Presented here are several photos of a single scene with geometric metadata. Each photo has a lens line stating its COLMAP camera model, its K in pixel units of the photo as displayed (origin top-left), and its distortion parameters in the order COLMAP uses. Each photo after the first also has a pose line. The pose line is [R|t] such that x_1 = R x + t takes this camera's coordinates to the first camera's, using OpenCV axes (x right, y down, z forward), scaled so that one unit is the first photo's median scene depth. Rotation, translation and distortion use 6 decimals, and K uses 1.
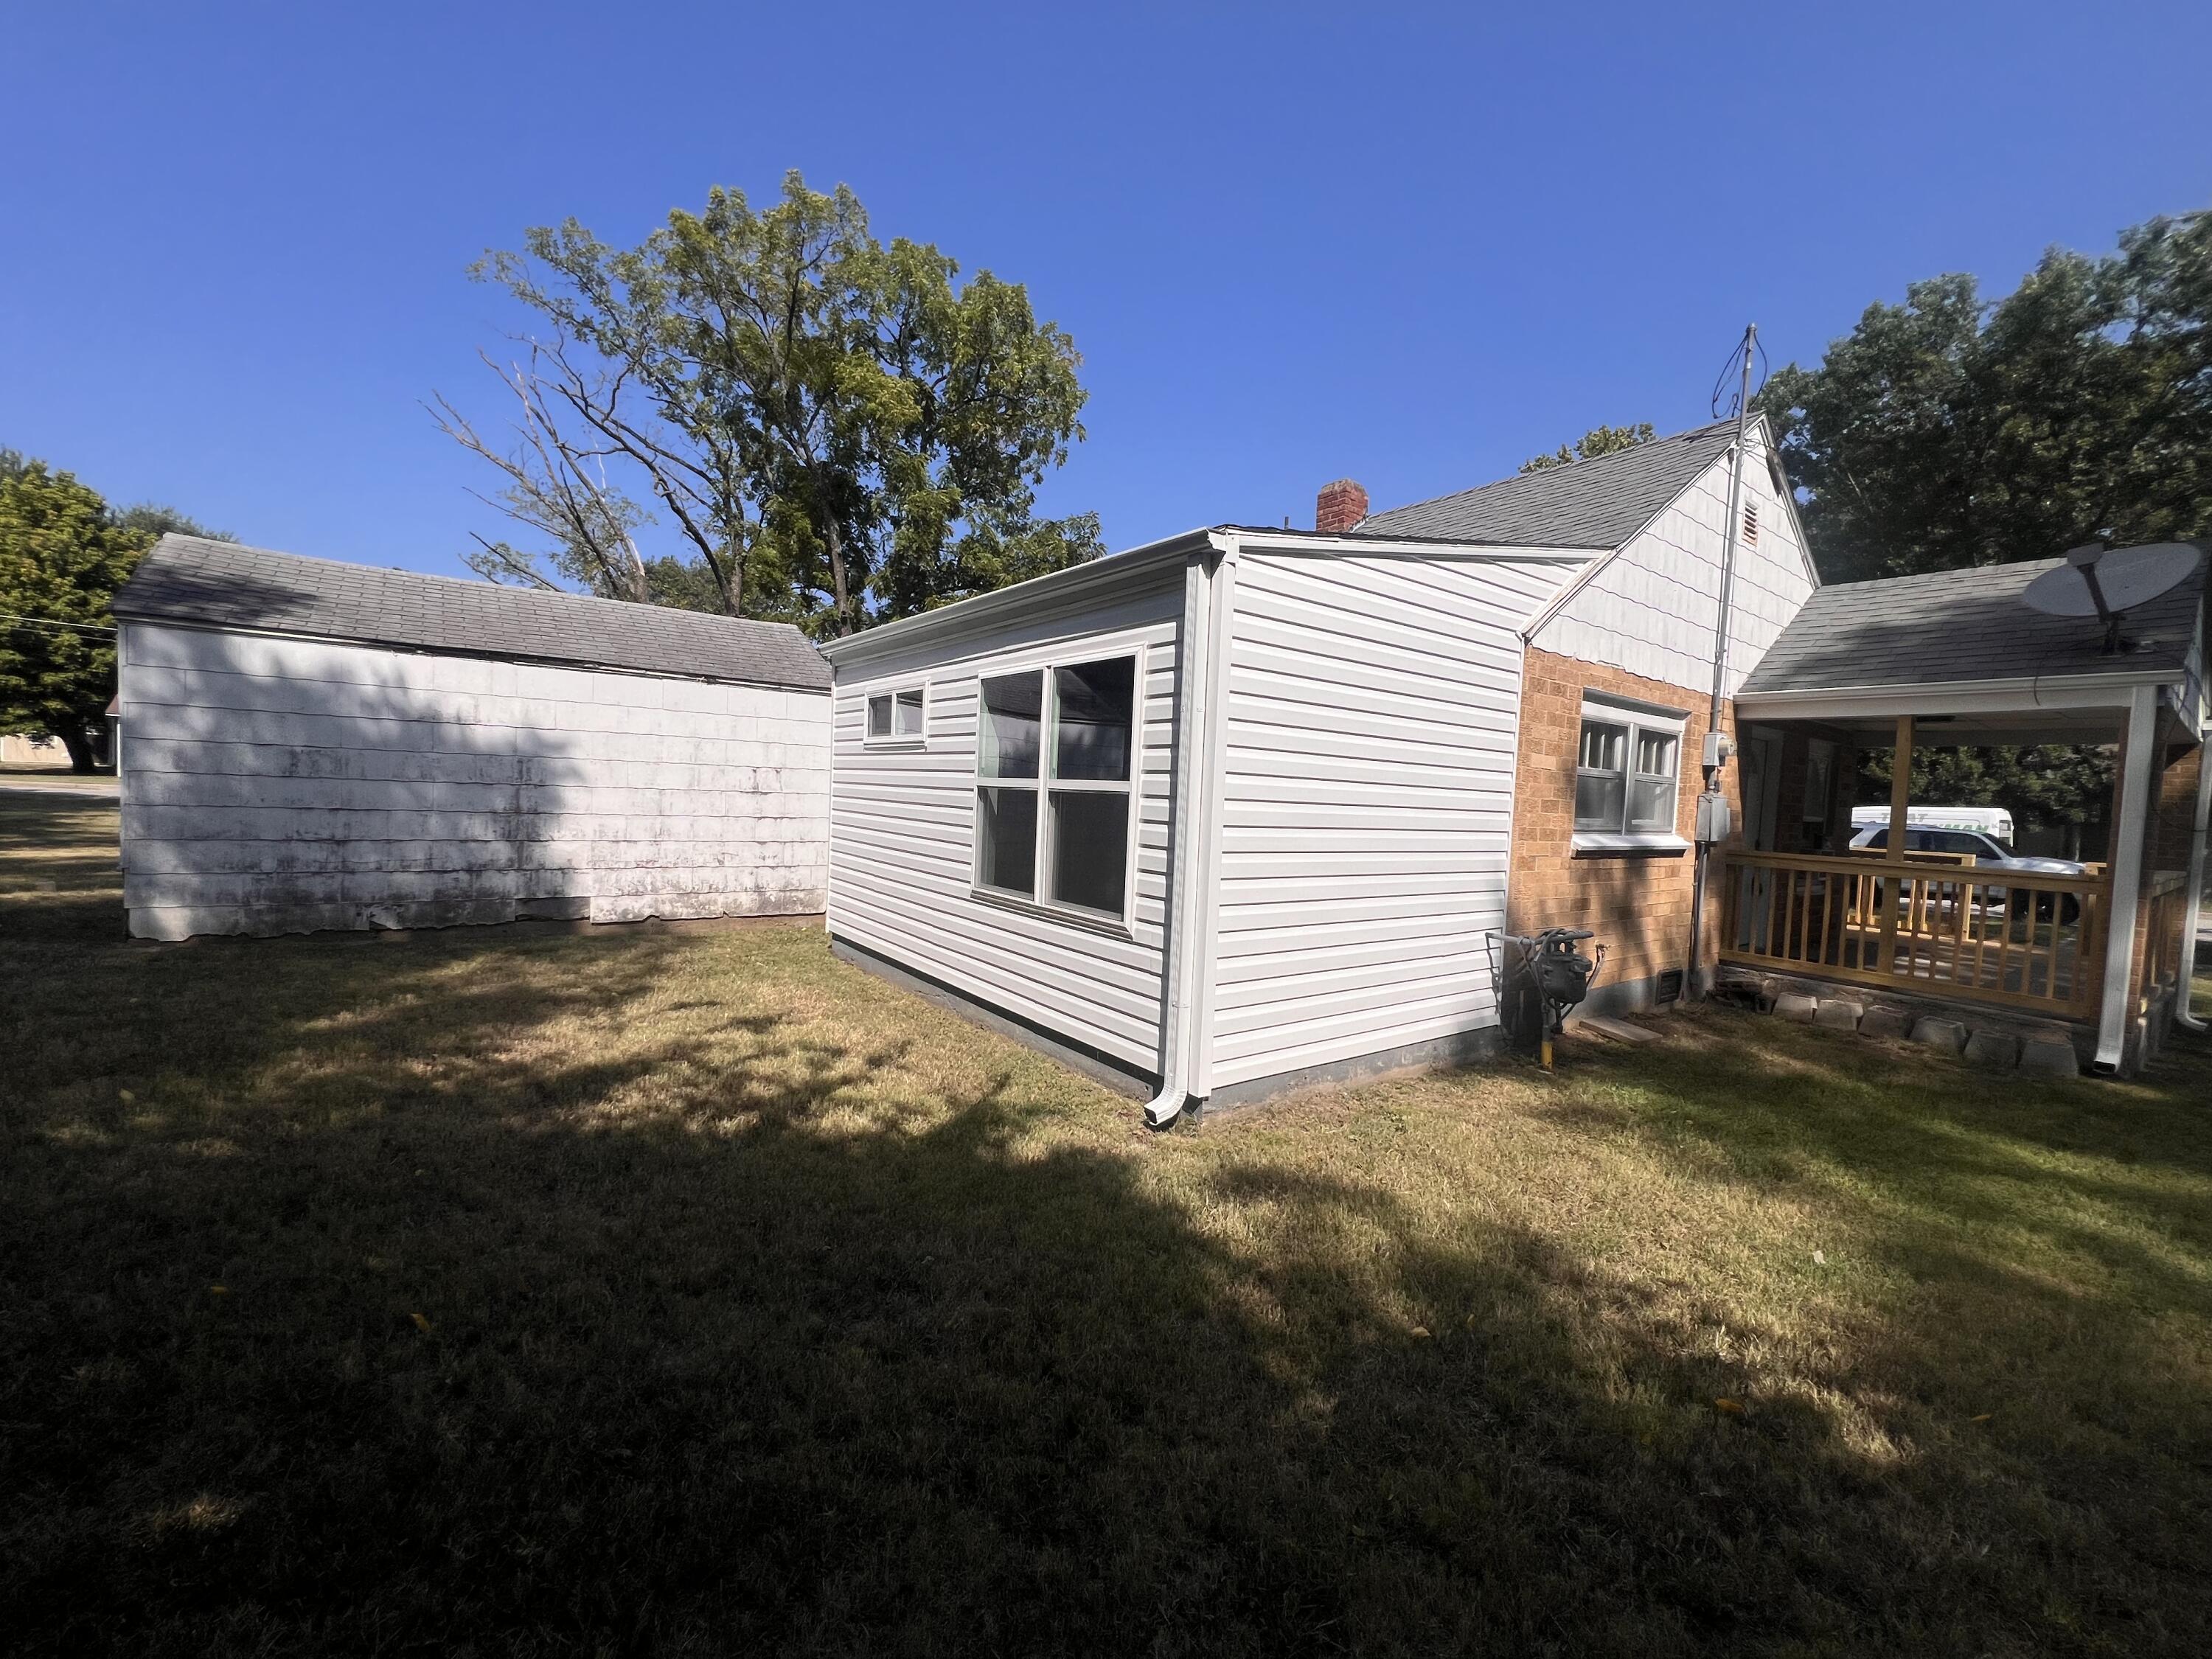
lens RADIAL K [[887.2, 0, 1106.7], [0, 887.2, 827.7], [0, 0, 1]] dist [0.003488, 0.000045]
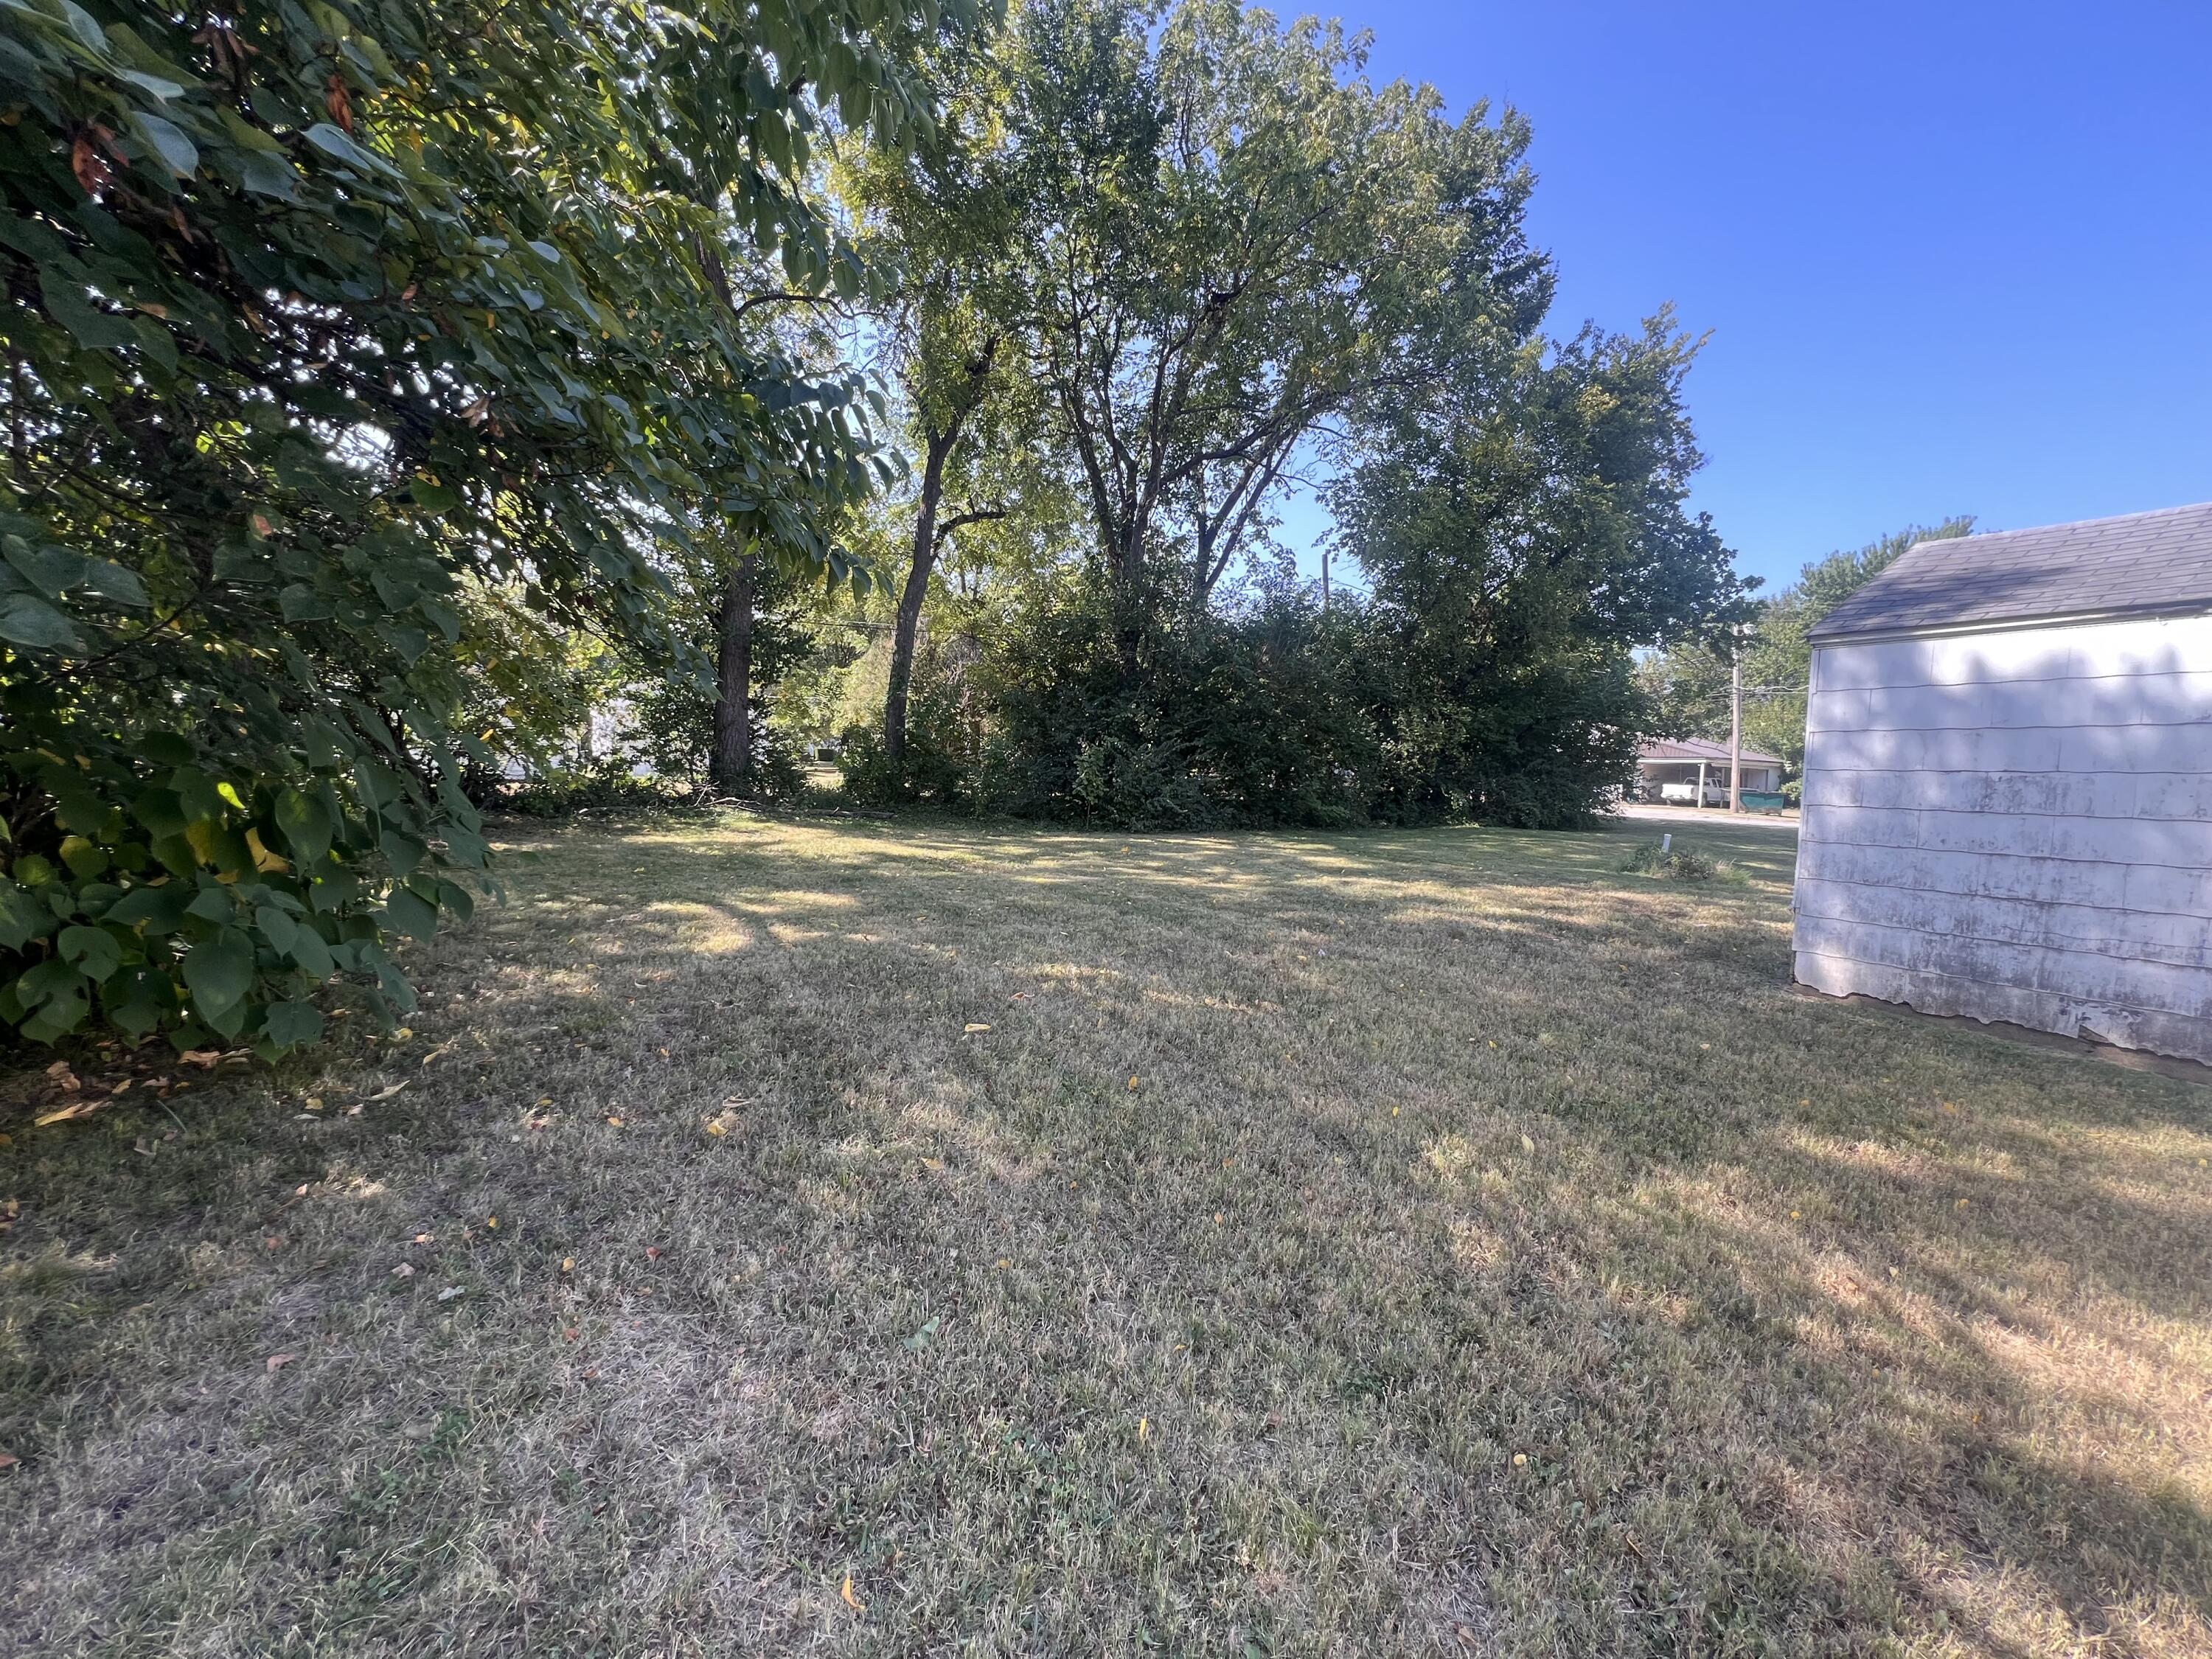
lens RADIAL K [[887.2, 0, 1105.0], [0, 887.2, 829.8], [0, 0, 1]] dist [0.003488, 0.000045]
pose [[-0.116509, 0.020428, -0.992980, -0.074362], [-0.067947, 0.997282, 0.028489, -0.013309], [0.990863, 0.070789, -0.114805, 0.349911]]
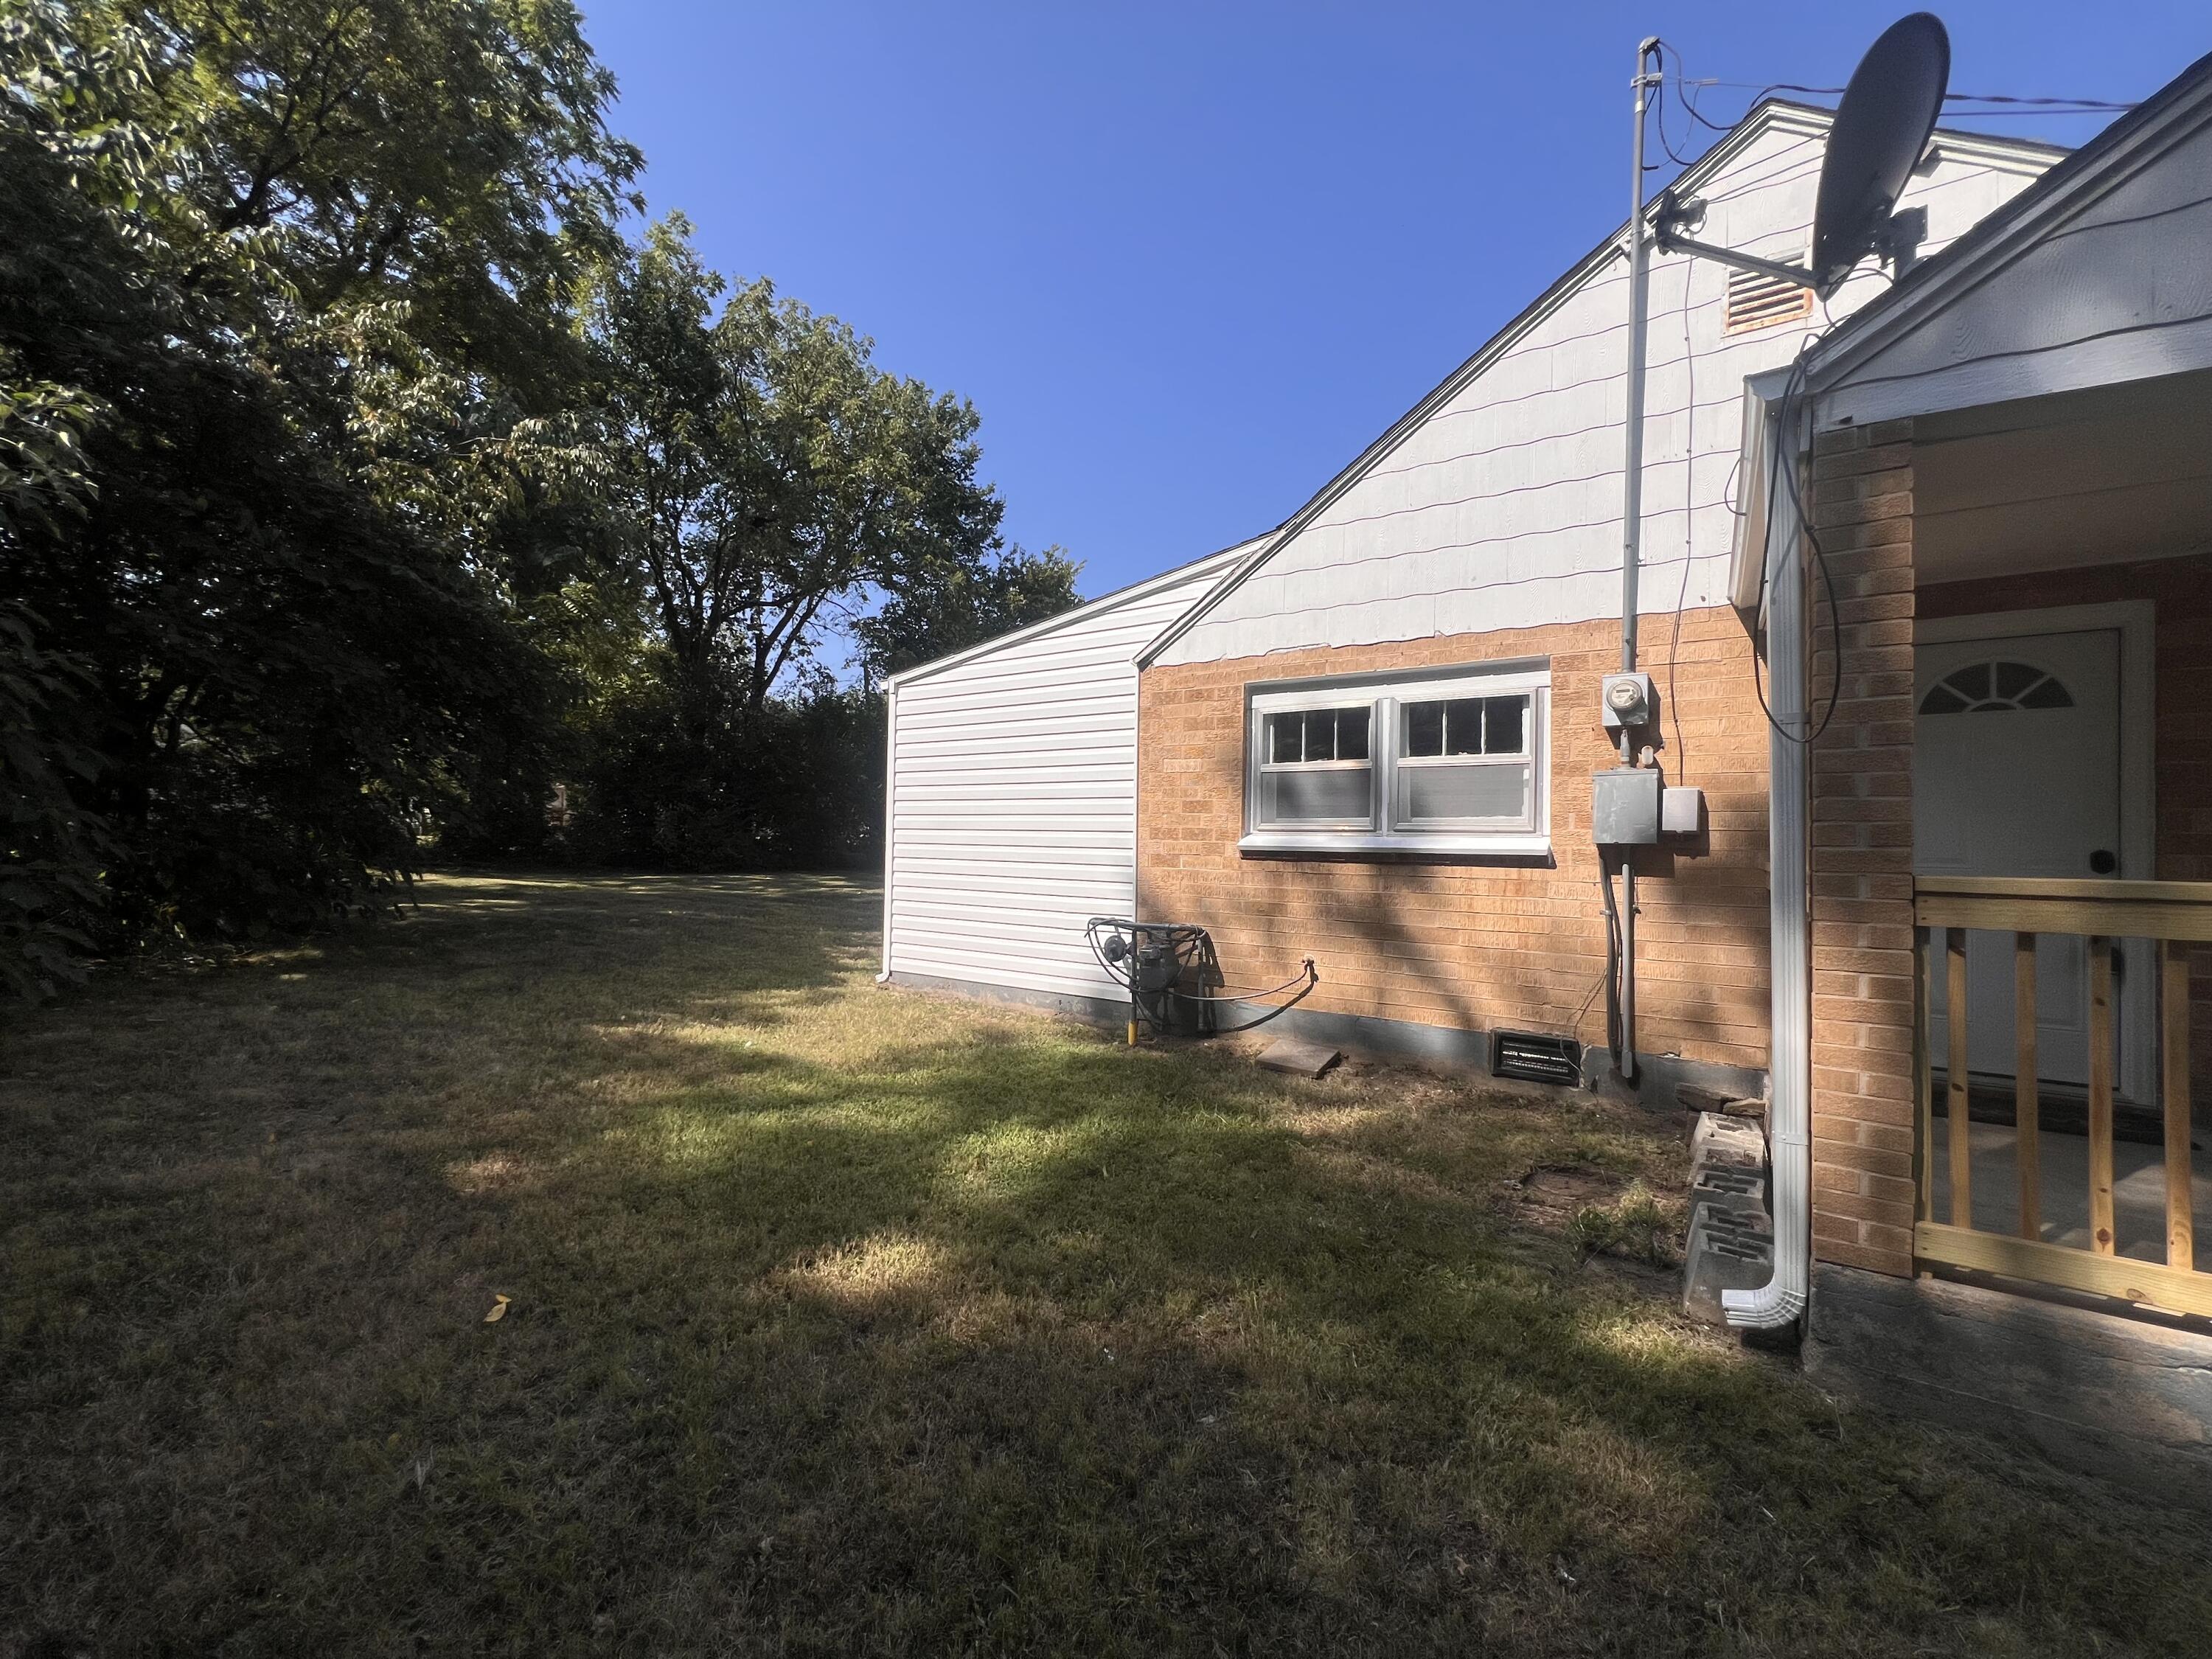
lens RADIAL K [[887.2, 0, 1105.7], [0, 887.2, 832.1], [0, 0, 1]] dist [0.003488, 0.000045]
pose [[0.333773, -0.048162, -0.941422, 1.219673], [-0.038721, 0.997151, -0.064741, 0.064773], [0.941858, 0.058062, 0.330958, 0.471991]]
